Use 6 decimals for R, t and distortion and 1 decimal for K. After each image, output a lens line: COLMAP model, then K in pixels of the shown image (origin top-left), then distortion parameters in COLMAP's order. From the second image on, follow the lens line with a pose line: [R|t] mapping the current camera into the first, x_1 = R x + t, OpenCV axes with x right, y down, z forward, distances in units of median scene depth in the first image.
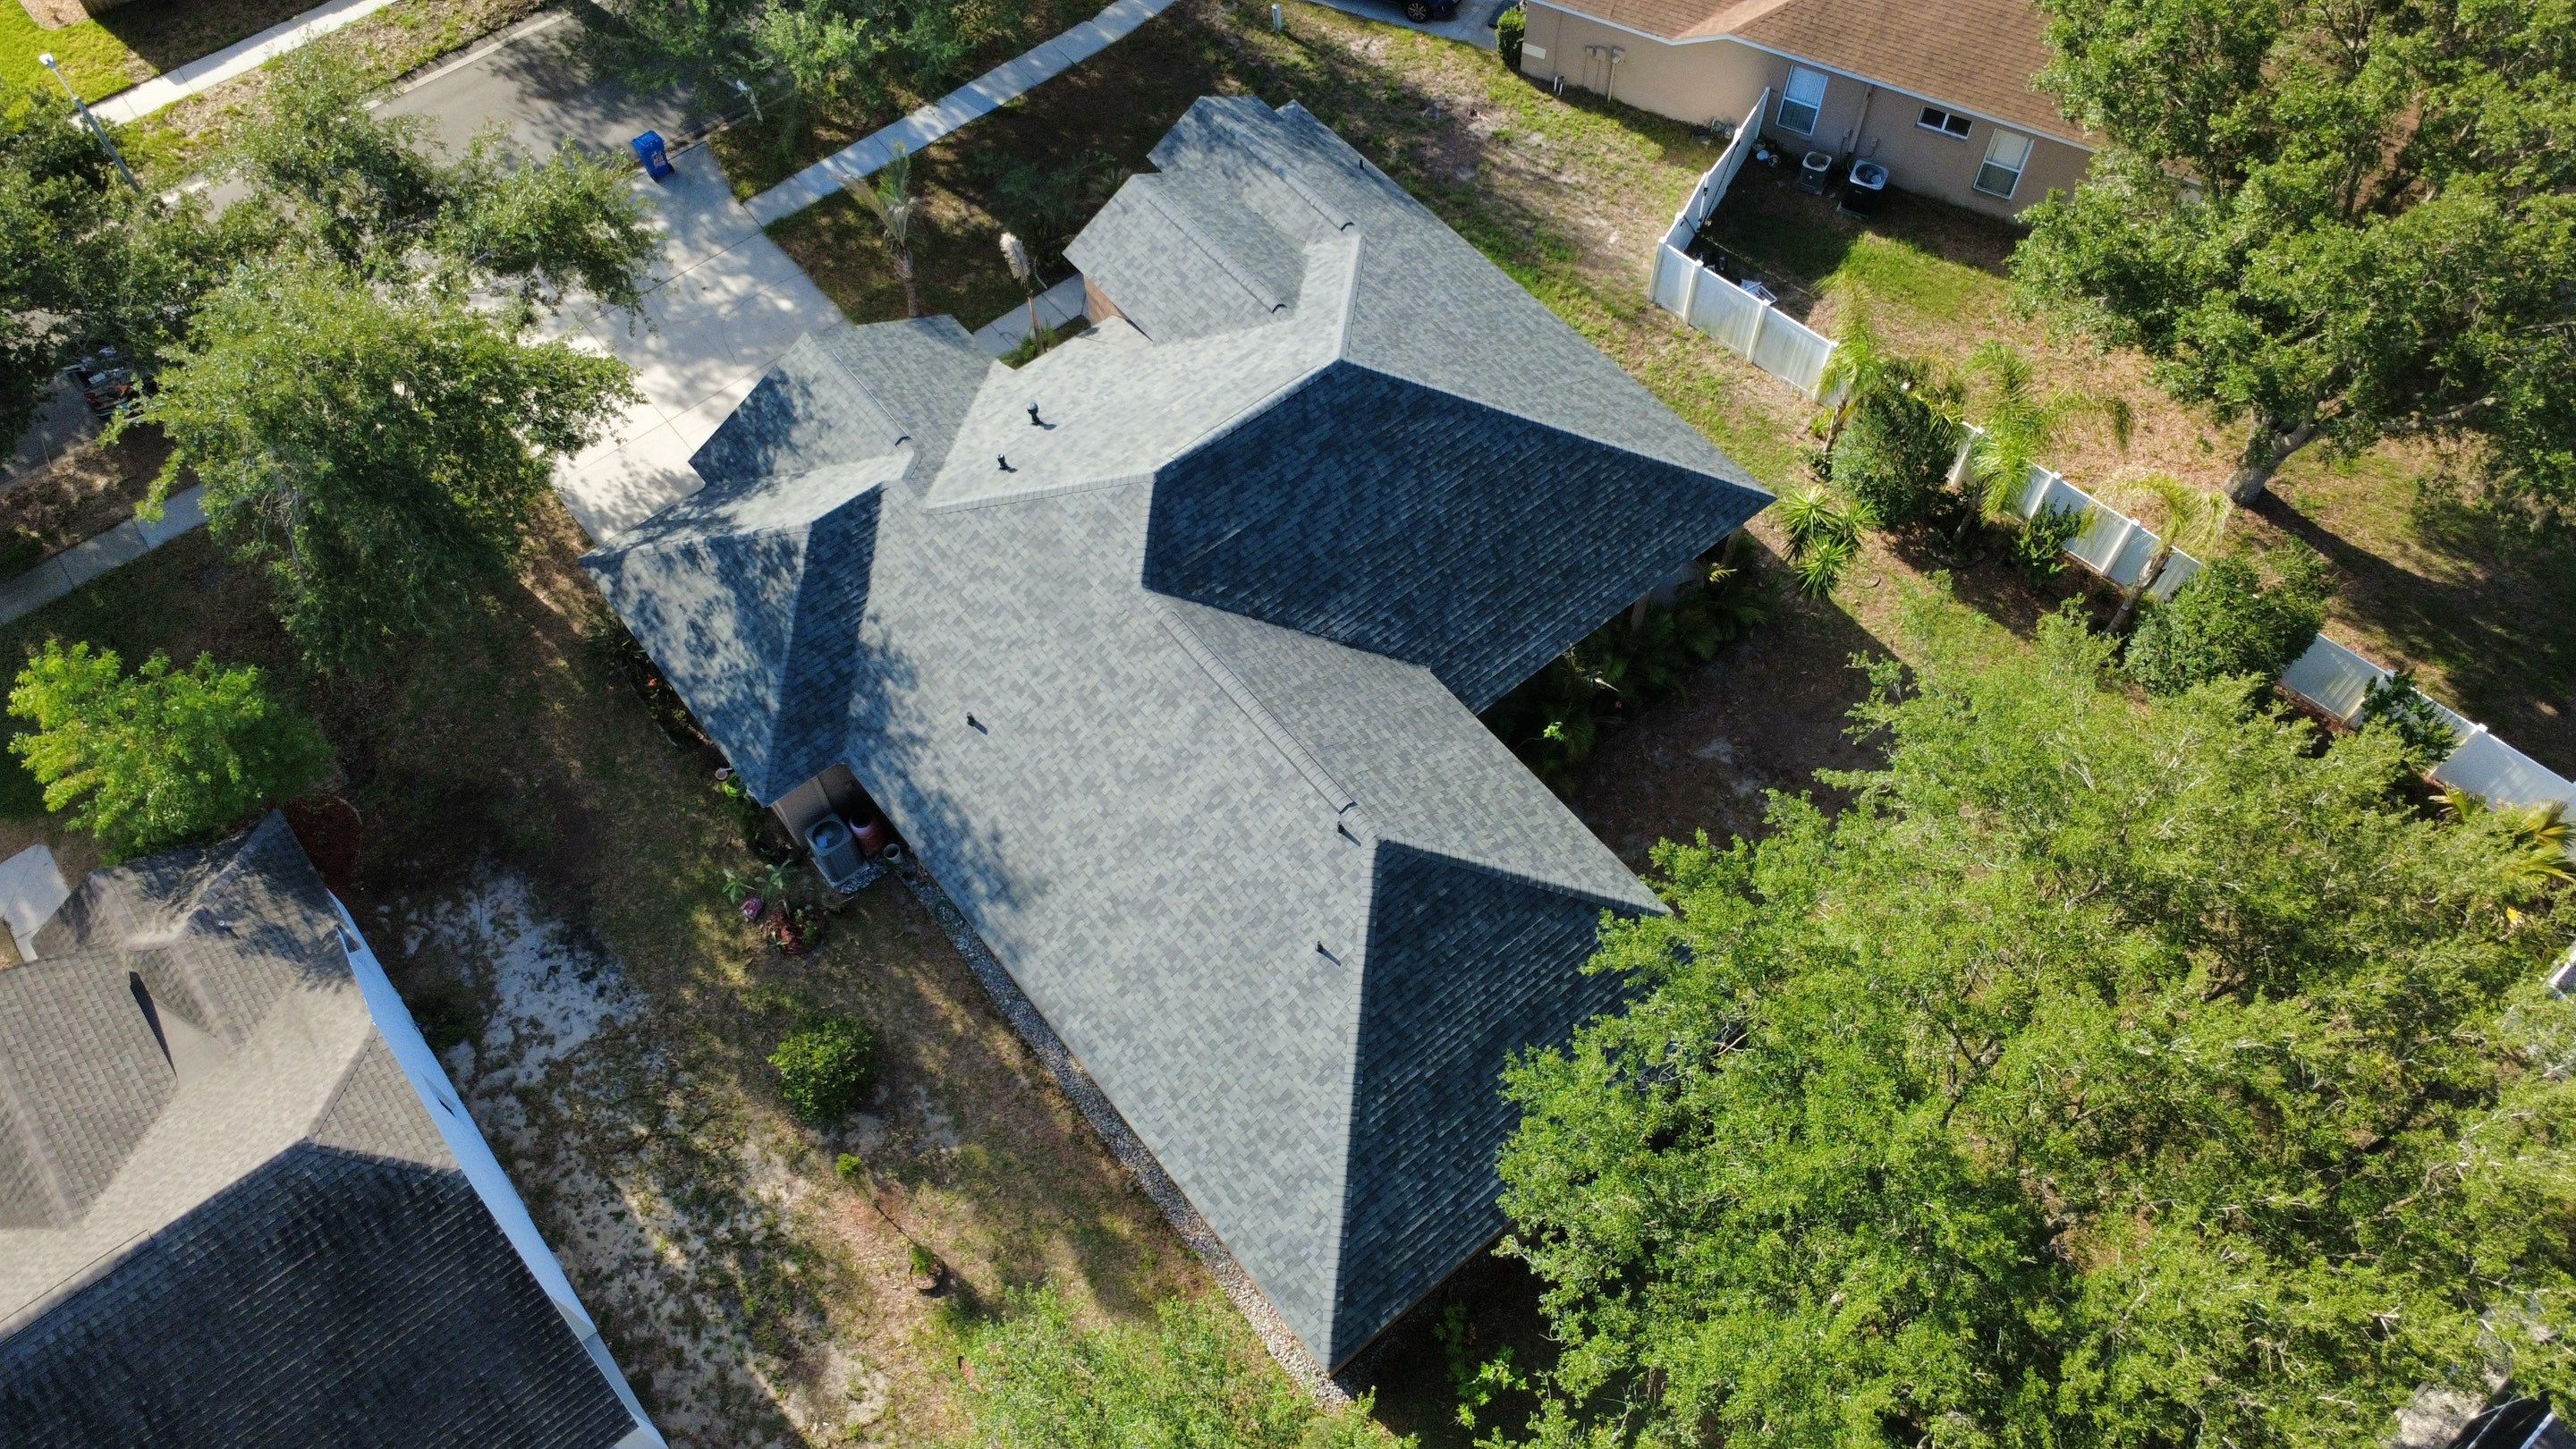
lens RADIAL K [[1877.4, 0, 1283.8], [0, 1877.4, 720.3], [0, 0, 1]] dist [-0.004839, 0.005008]
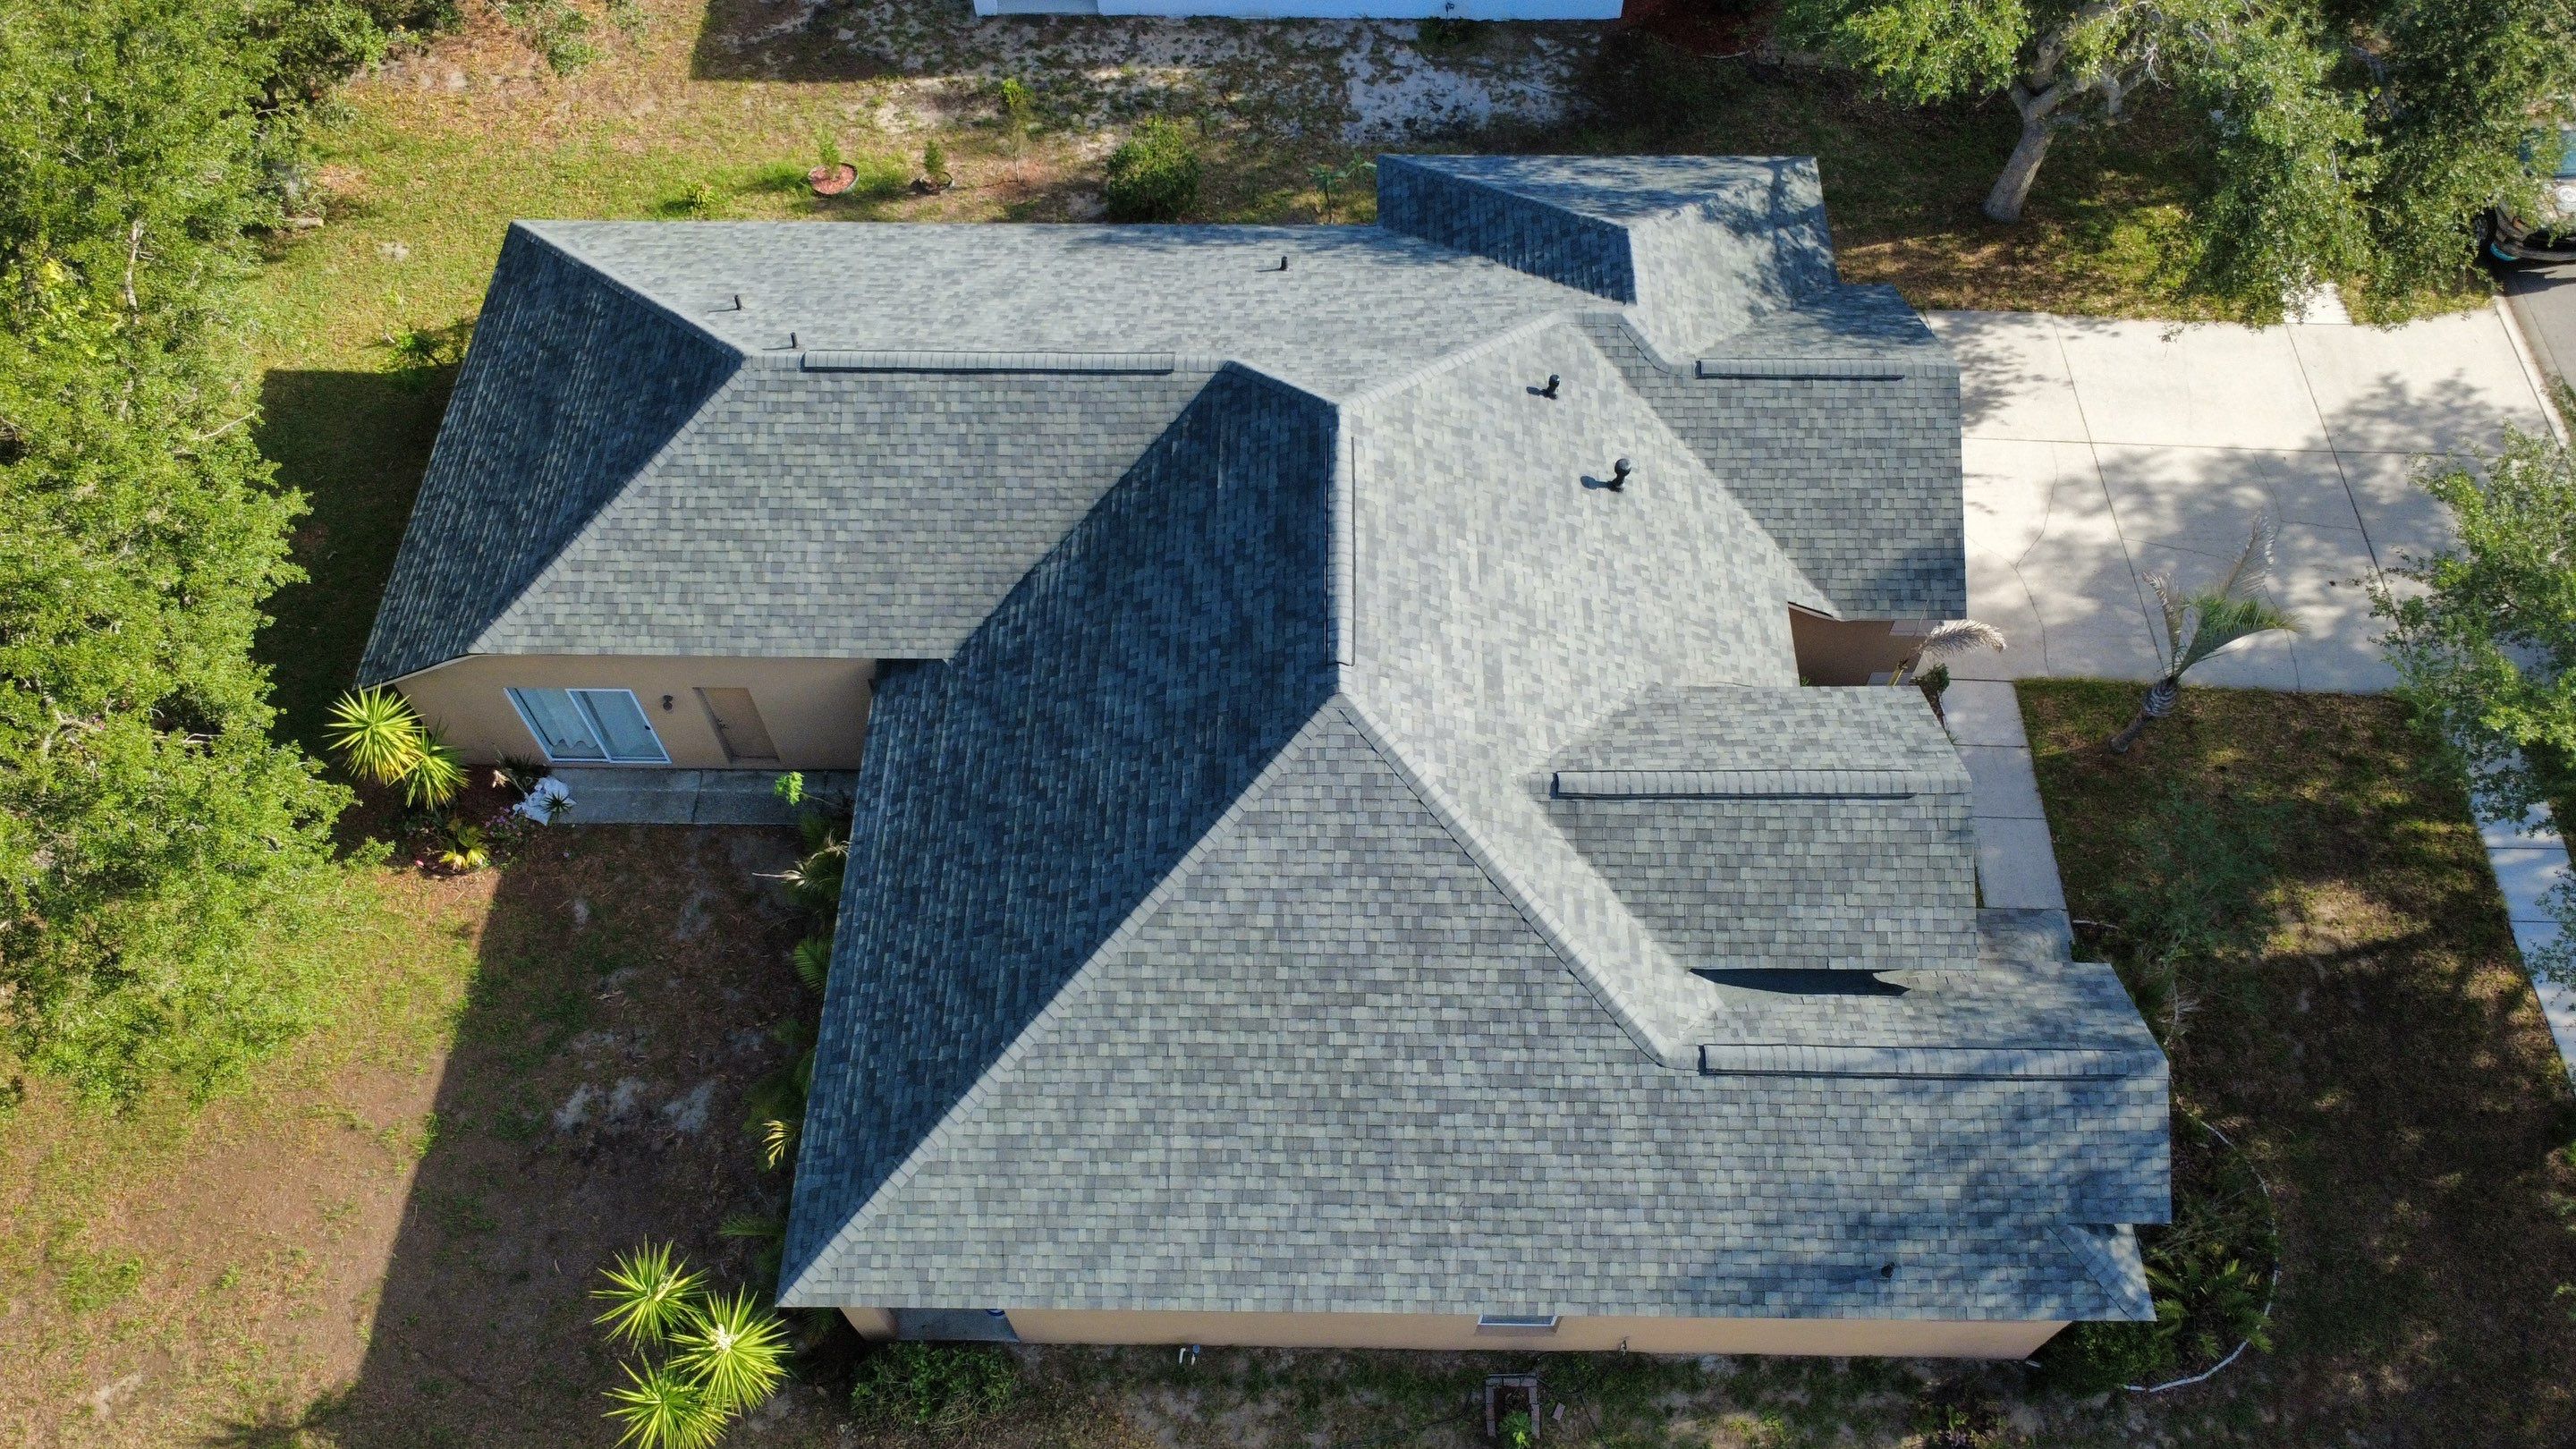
lens RADIAL K [[1873.7, 0, 1283.3], [0, 1873.7, 720.6], [0, 0, 1]] dist [0.000651, -0.001492]
pose [[-0.638527, 0.659611, -0.396481, 0.289814], [-0.644213, -0.176258, 0.744260, -0.638273], [0.421039, 0.730648, 0.537475, 0.674741]]
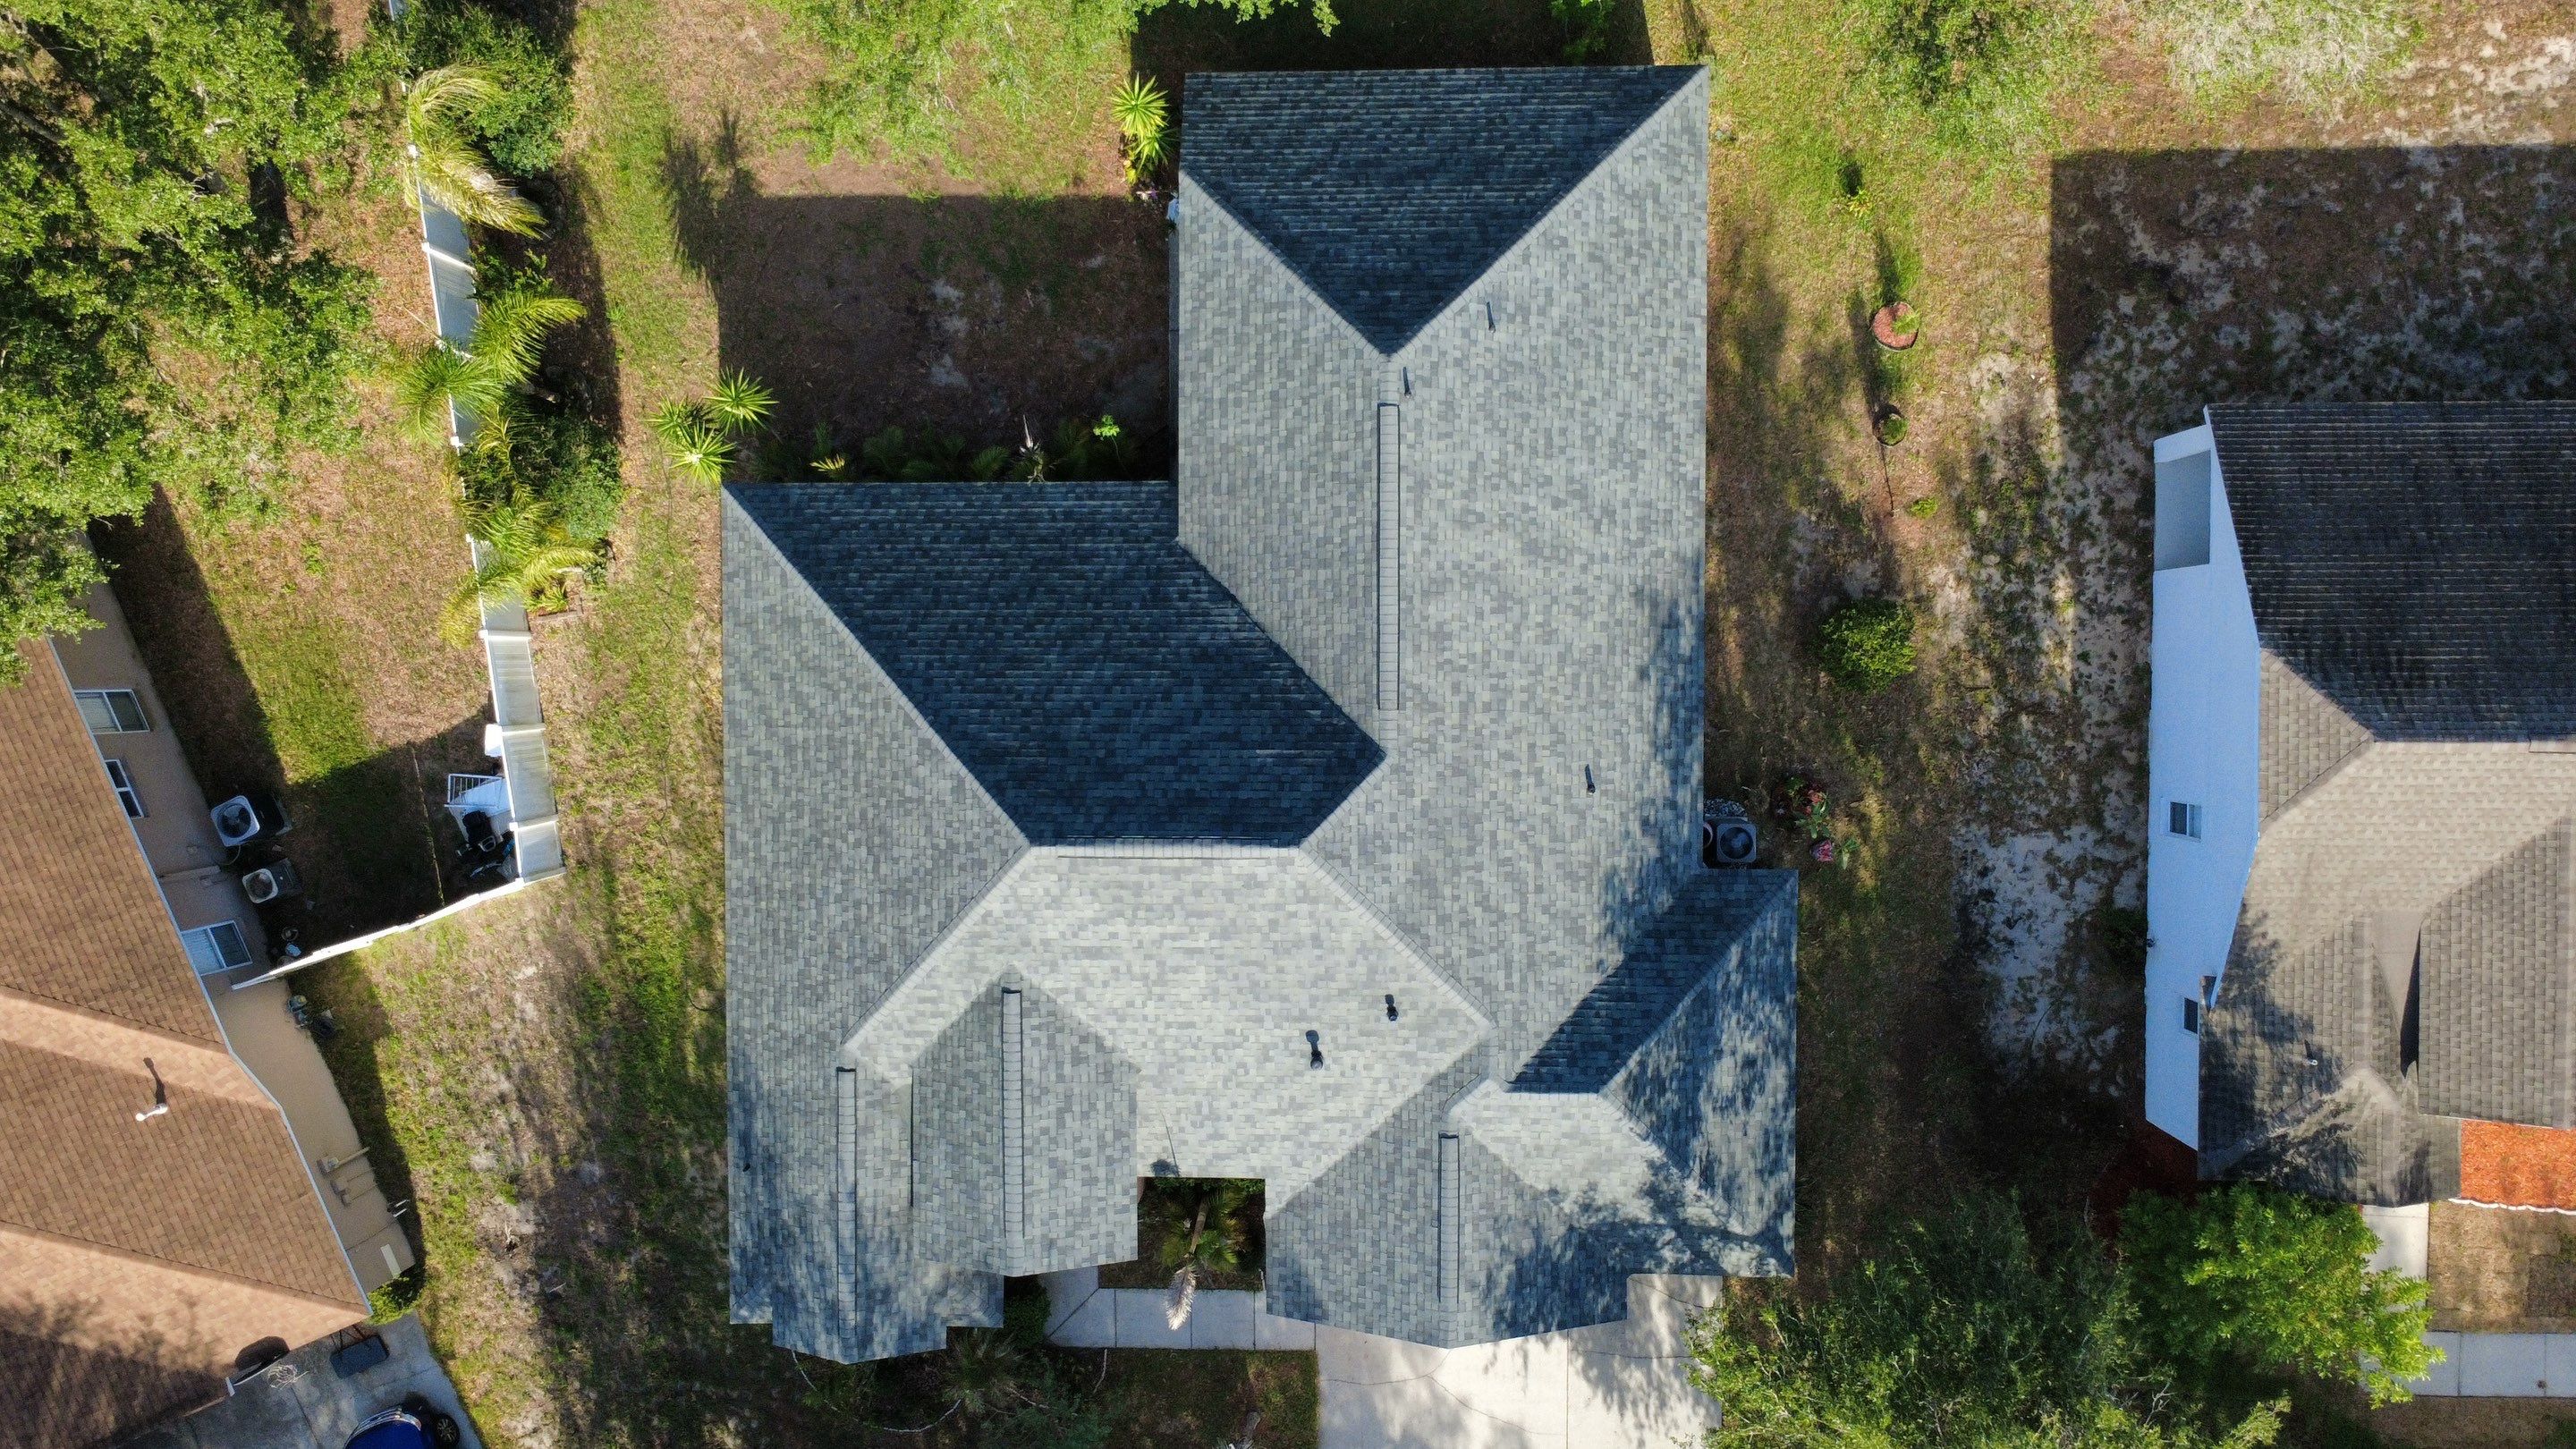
lens RADIAL K [[1877.4, 0, 1283.8], [0, 1877.4, 720.3], [0, 0, 1]] dist [-0.004839, 0.005008]
pose [[-0.777961, -0.627215, 0.037121, -0.056662], [0.564452, -0.671717, 0.479781, -0.505755], [-0.275991, 0.394204, 0.876603, 0.186258]]
